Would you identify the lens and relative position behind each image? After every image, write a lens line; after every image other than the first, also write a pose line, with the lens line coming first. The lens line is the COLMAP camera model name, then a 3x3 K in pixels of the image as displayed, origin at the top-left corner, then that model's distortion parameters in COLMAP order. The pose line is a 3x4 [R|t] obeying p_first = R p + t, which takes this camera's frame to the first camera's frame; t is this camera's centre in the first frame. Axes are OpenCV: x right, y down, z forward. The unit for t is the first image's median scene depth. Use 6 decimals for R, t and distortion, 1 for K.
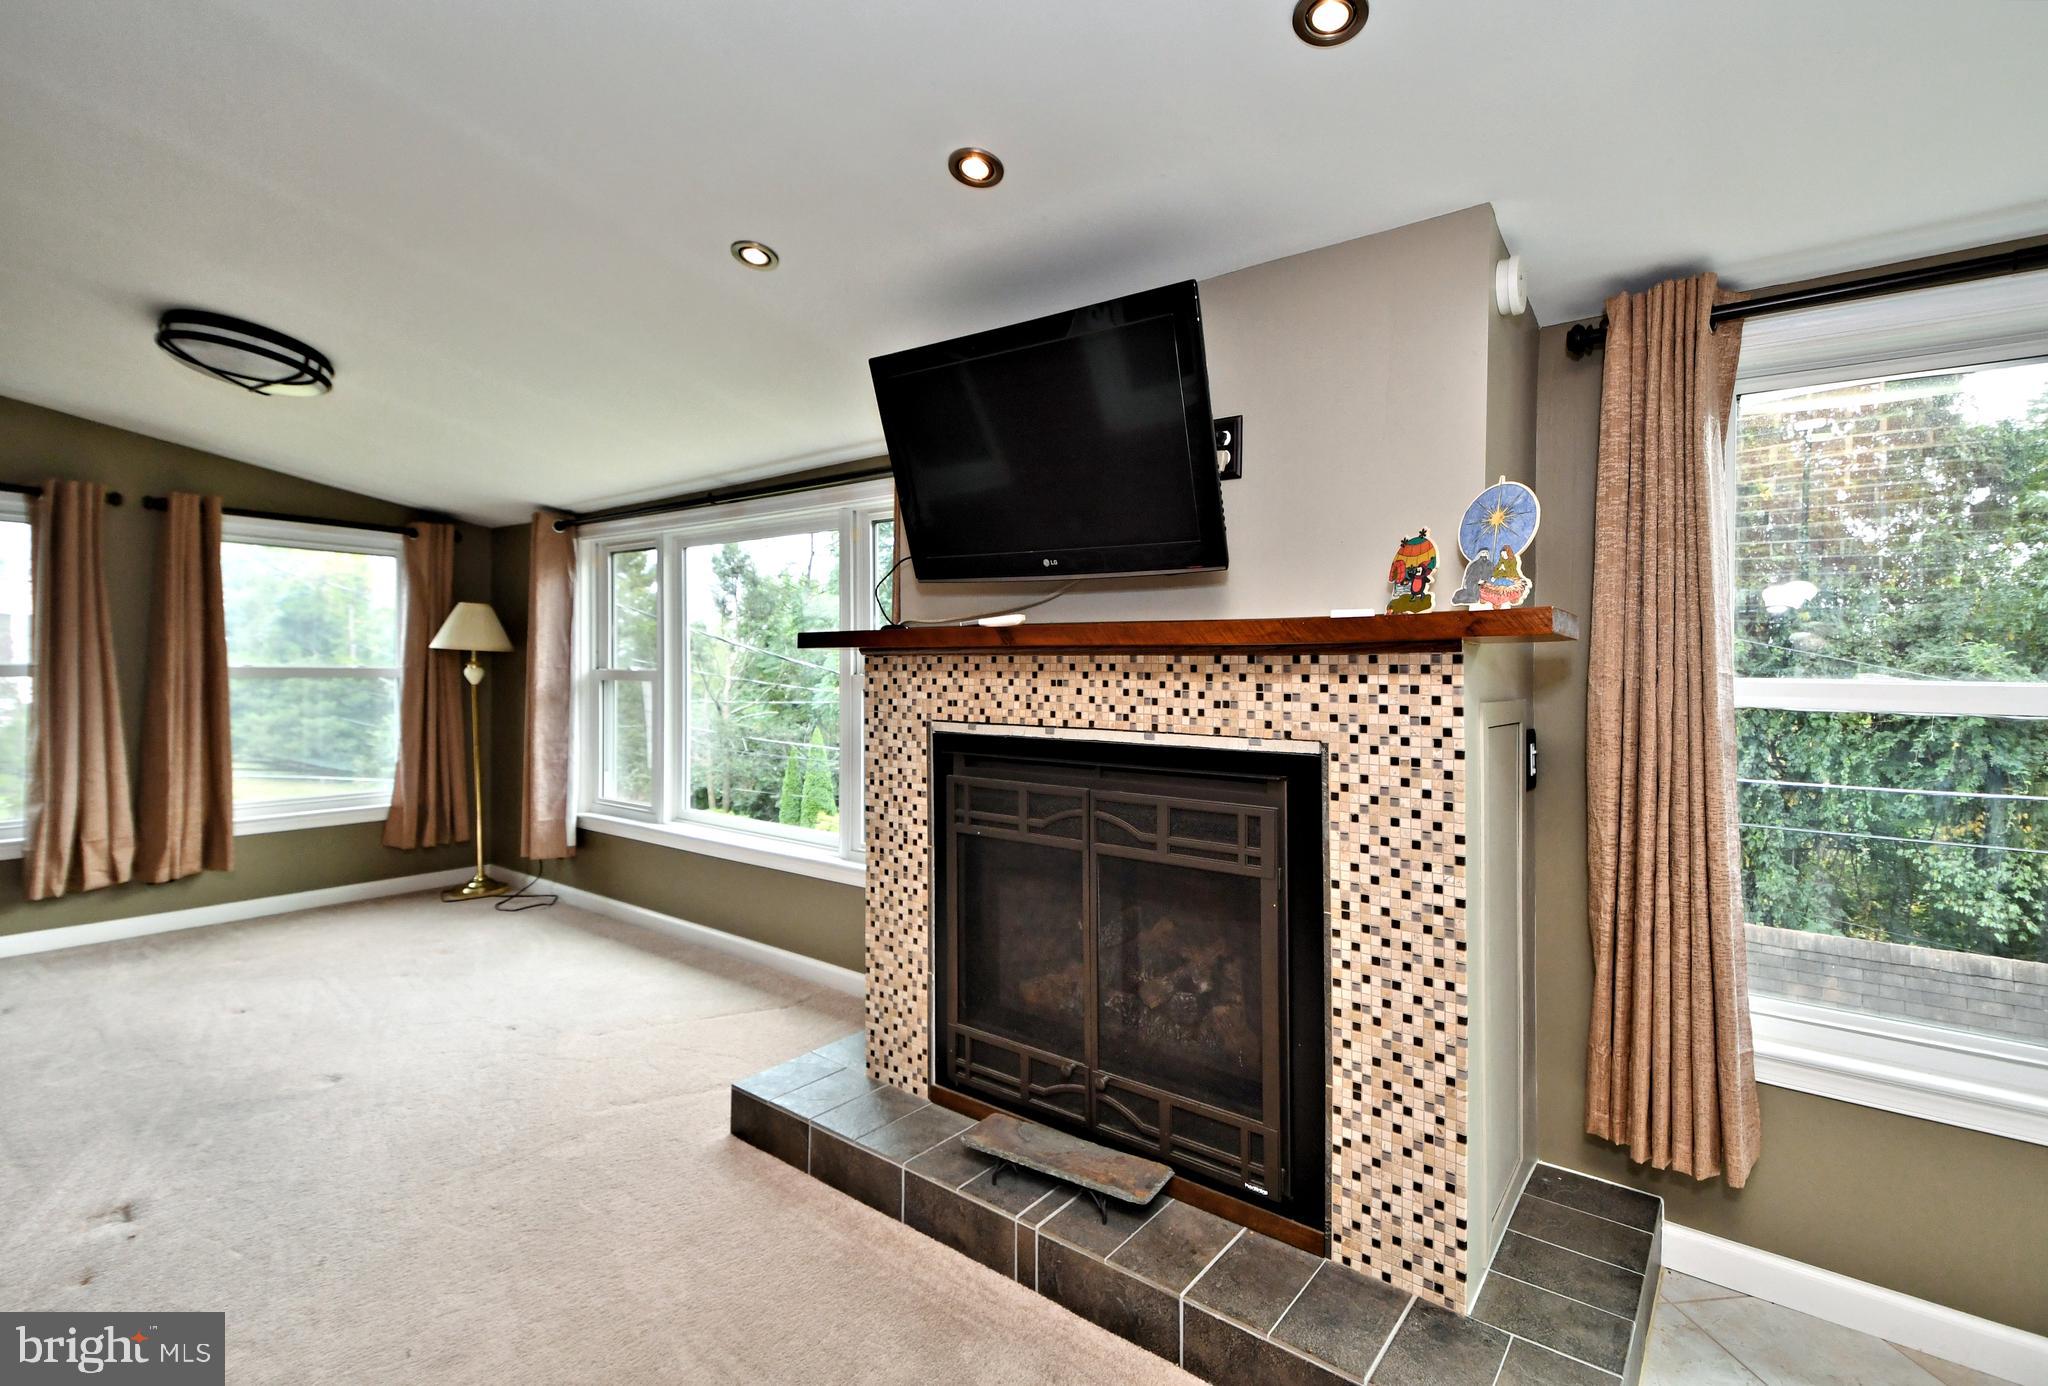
lens RADIAL K [[930.7, 0, 1024.2], [0, 930.7, 663.4], [0, 0, 1]] dist [0.020528, -0.009401]
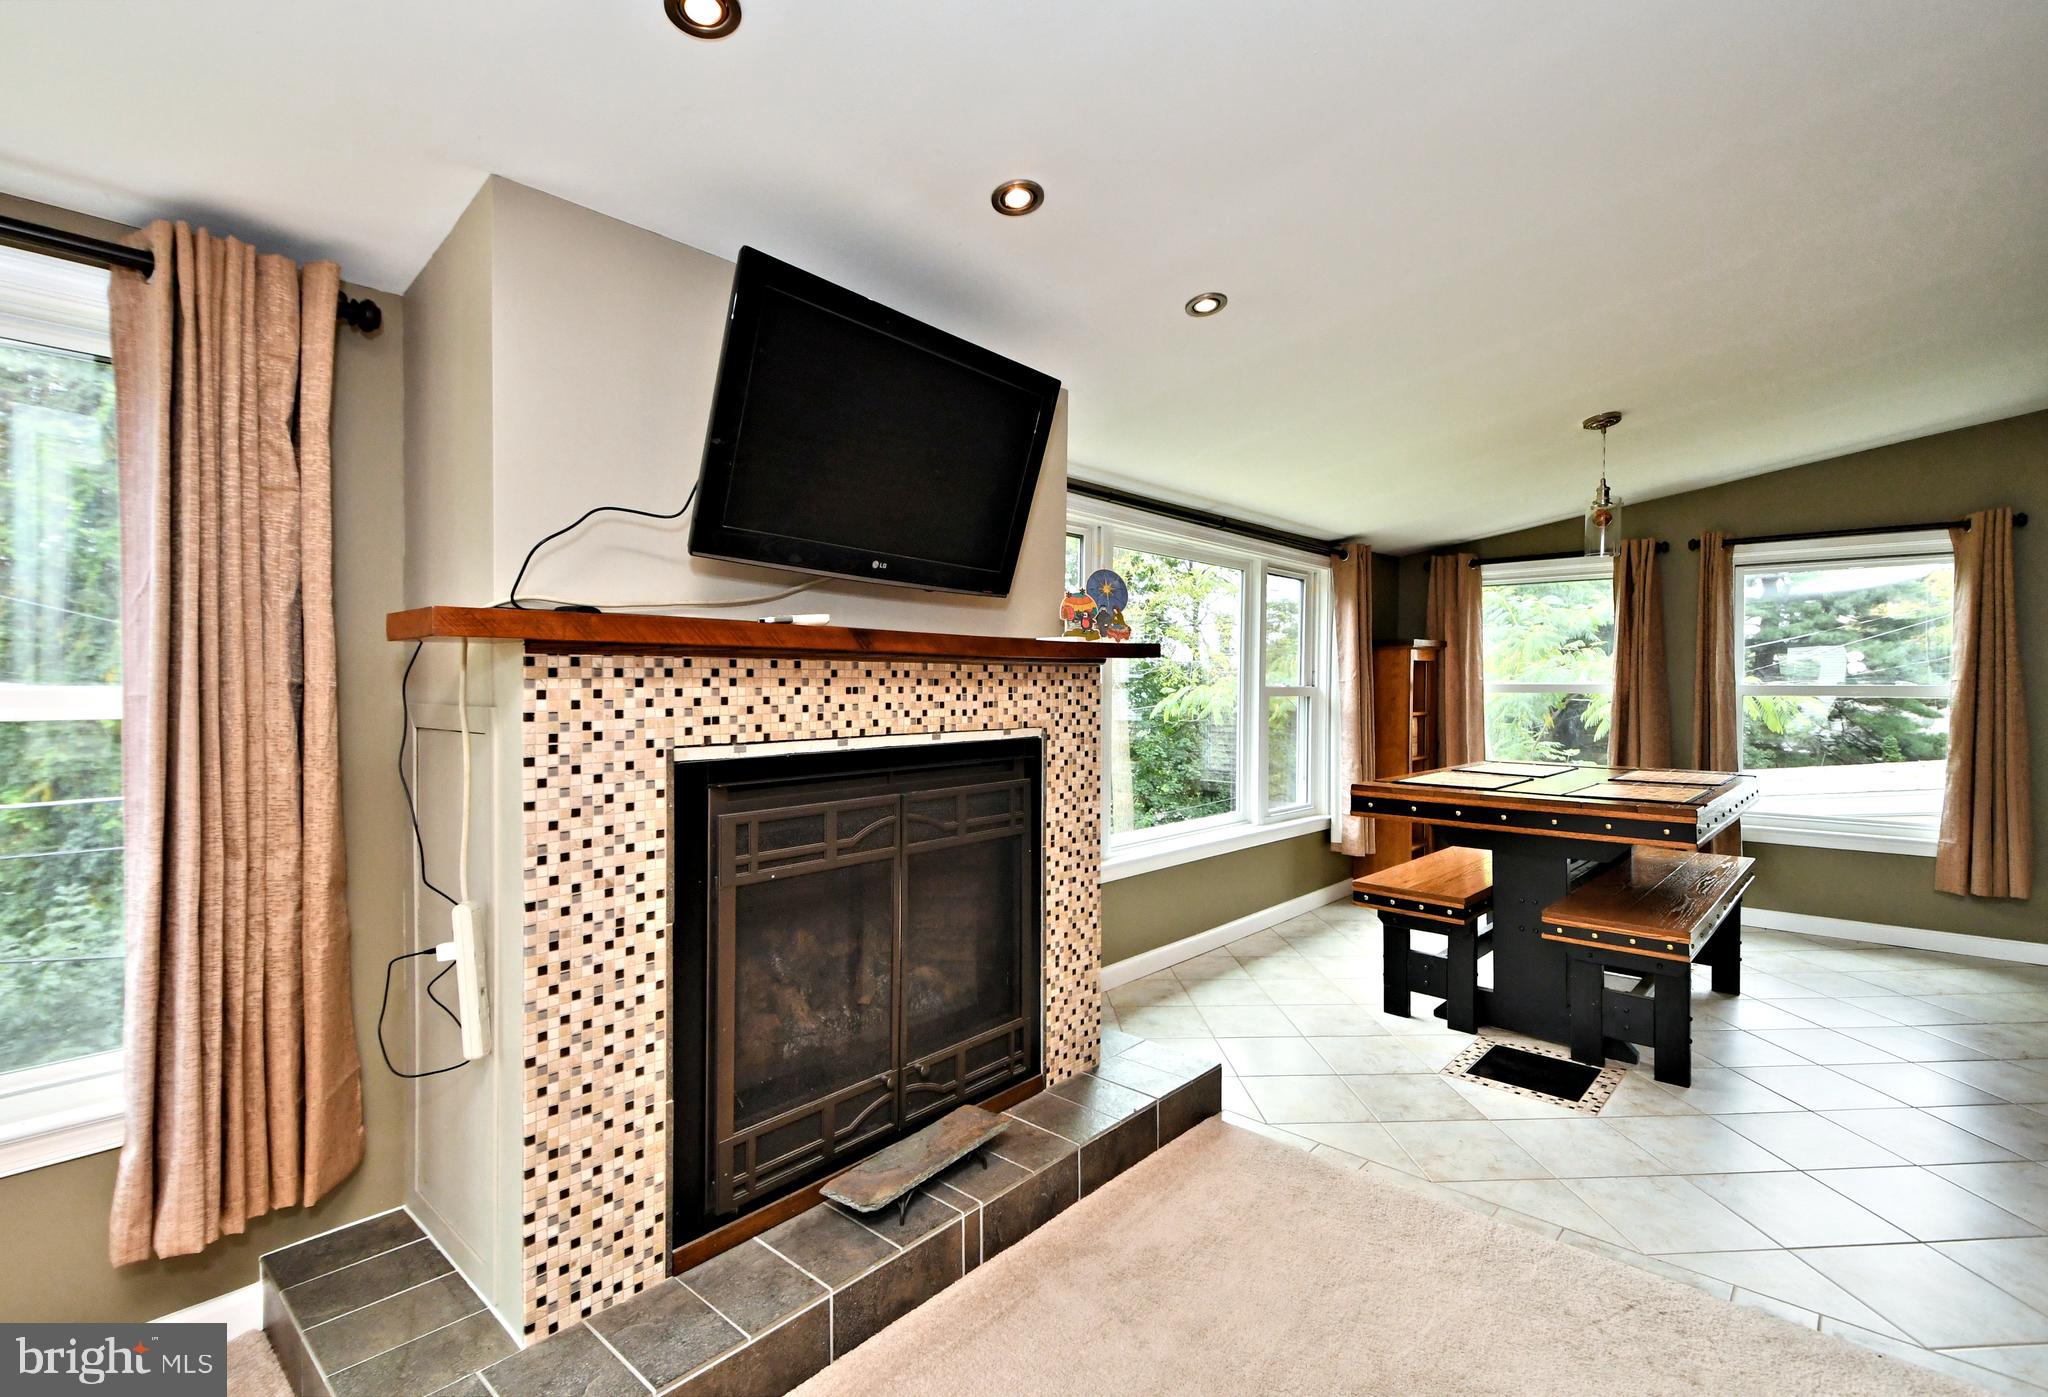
lens RADIAL K [[958.4, 0, 1086.8], [0, 958.4, 667.2], [0, 0, 1]] dist [0.041563, -0.031296]
pose [[0.014276, 0.006684, 0.999876, -0.799876], [-0.010918, 0.999919, -0.006528, 0.001036], [-0.999838, -0.010823, 0.014348, 0.640872]]
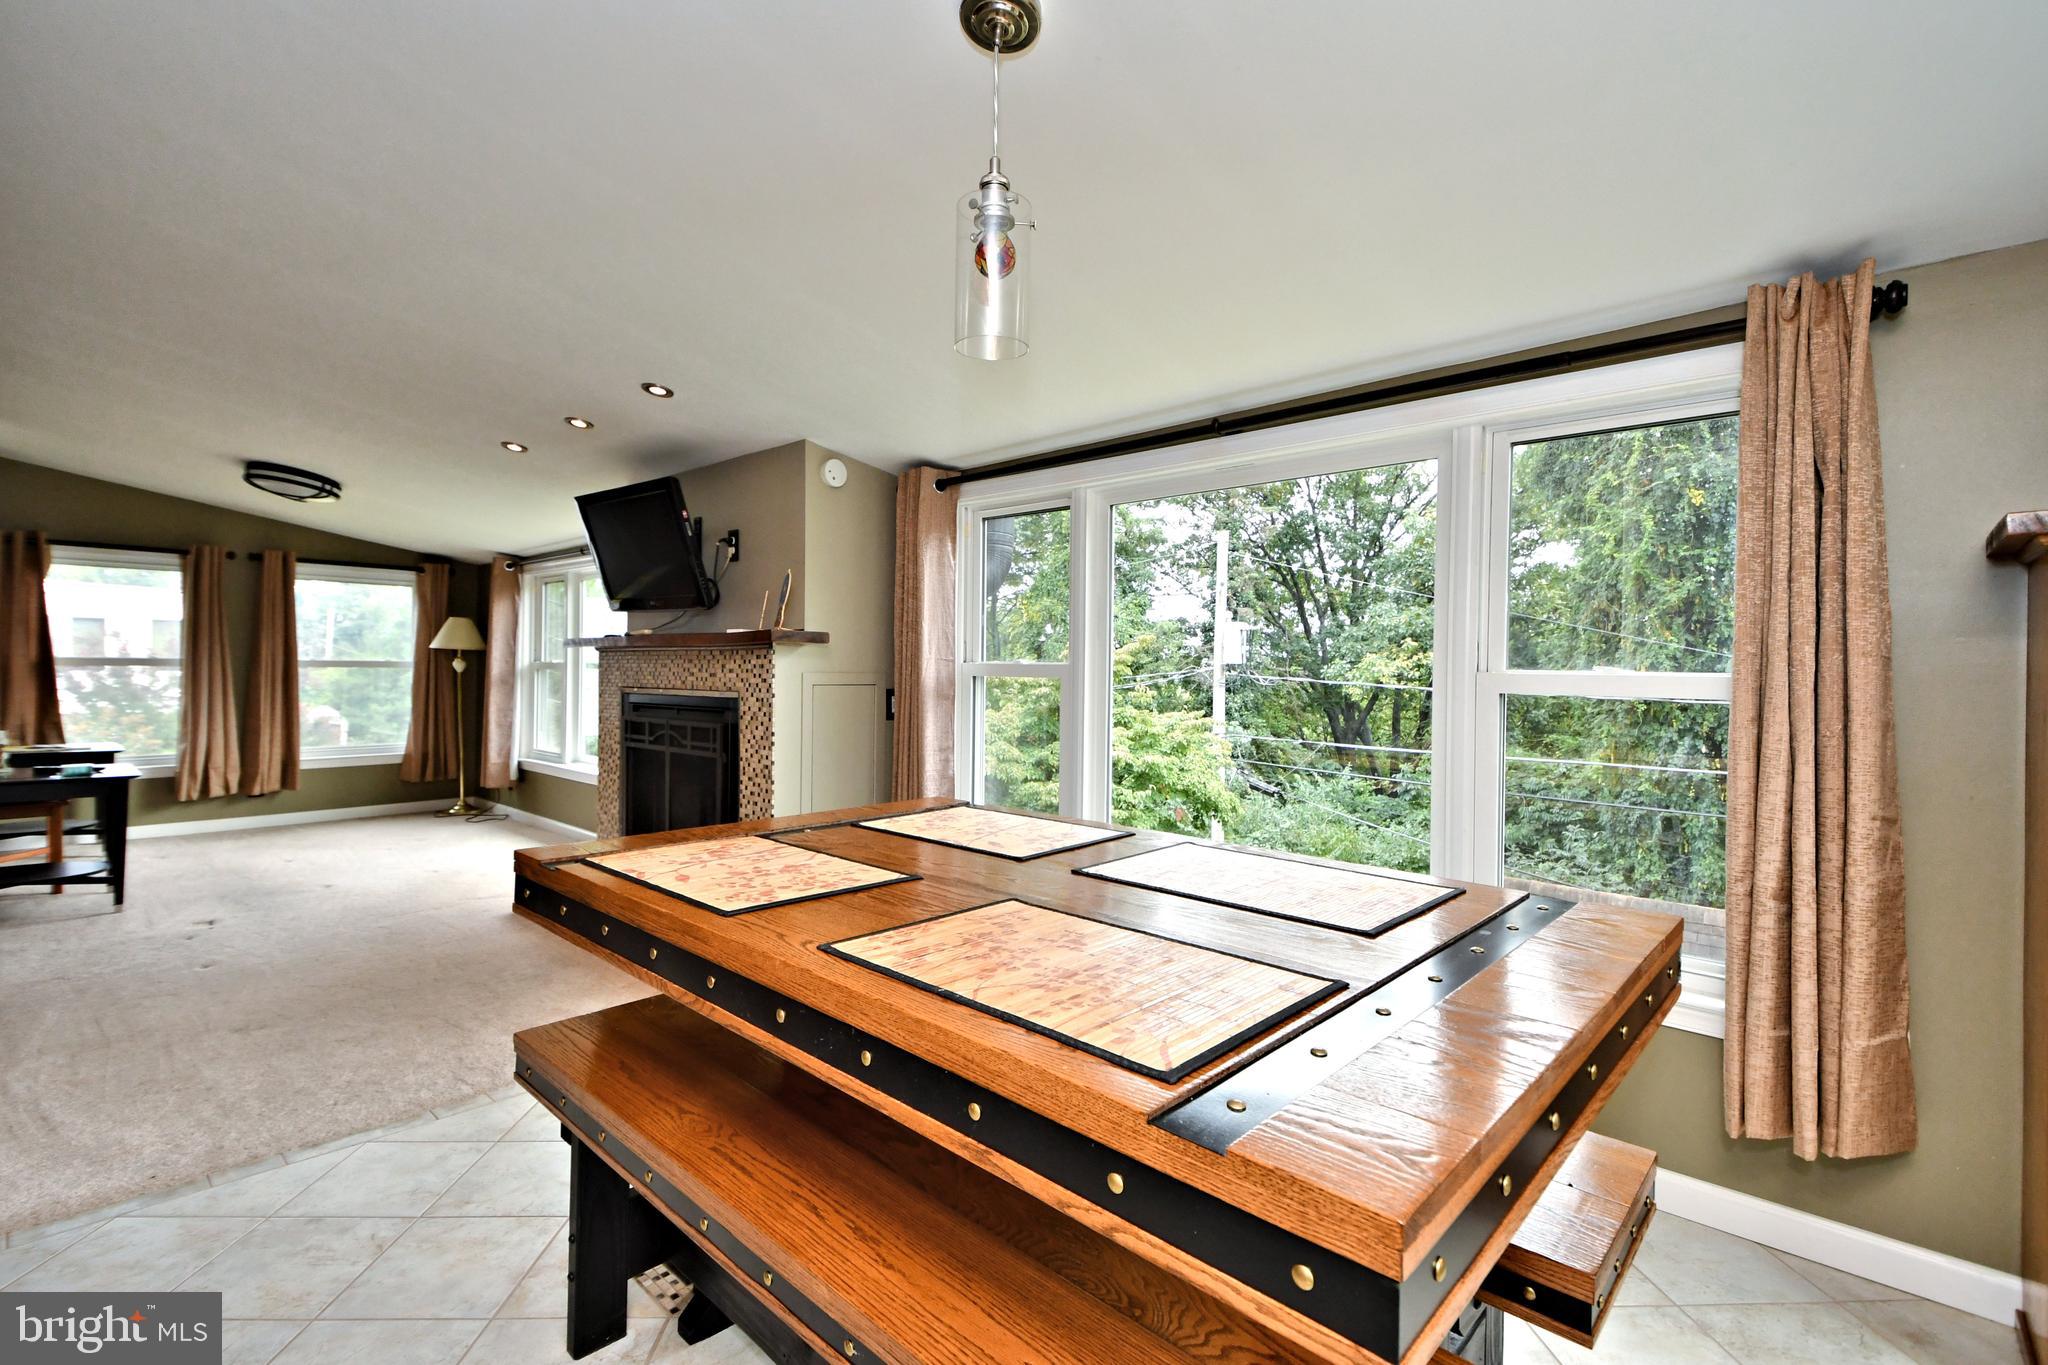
lens RADIAL K [[917.2, 0, 1031.2], [0, 917.2, 649.4], [0, 0, 1]] dist [0.002637, -0.000393]
pose [[0.997154, -0.001567, -0.075379, 0.793163], [0.000539, 0.999906, -0.013665, 0.012312], [0.075394, 0.013586, 0.997061, -0.708538]]
